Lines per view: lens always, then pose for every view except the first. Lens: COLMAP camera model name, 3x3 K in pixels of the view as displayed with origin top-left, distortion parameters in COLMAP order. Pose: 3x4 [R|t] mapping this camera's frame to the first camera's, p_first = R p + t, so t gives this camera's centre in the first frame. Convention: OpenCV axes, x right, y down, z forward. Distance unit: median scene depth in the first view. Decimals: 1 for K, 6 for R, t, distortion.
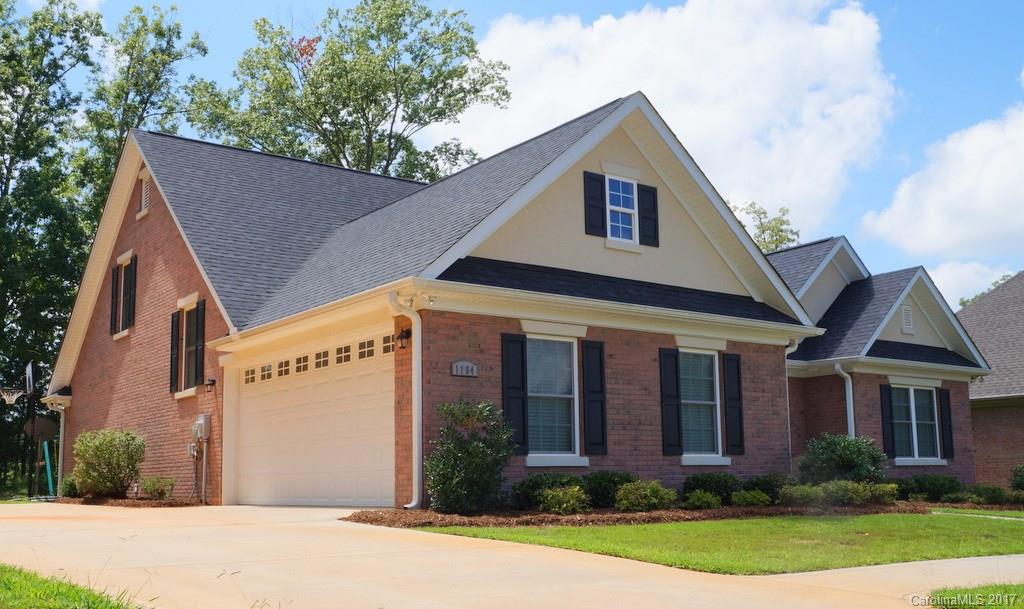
lens RADIAL K [[1044.2, 0, 512.2], [0, 1044.2, 300.1], [0, 0, 1]] dist [-0.027531, 0.000000]
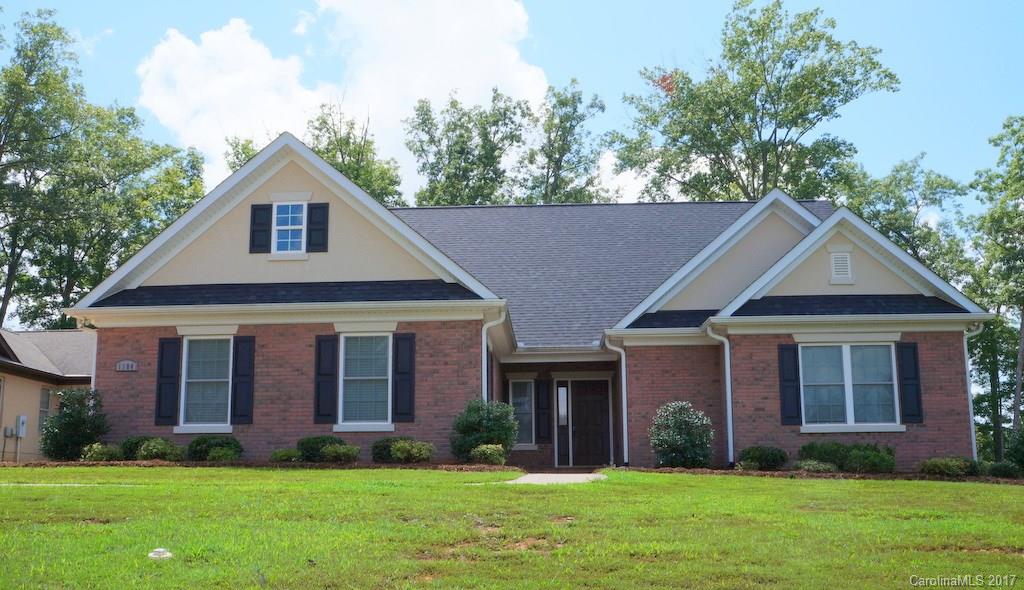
lens RADIAL K [[983.2, 0, 512.2], [0, 983.2, 303.4], [0, 0, 1]] dist [-0.011564, 0.000000]
pose [[0.757198, -0.117974, -0.642444, 1.058169], [0.108504, 0.992607, -0.054391, 0.096254], [0.644111, -0.028523, 0.764400, 0.276631]]
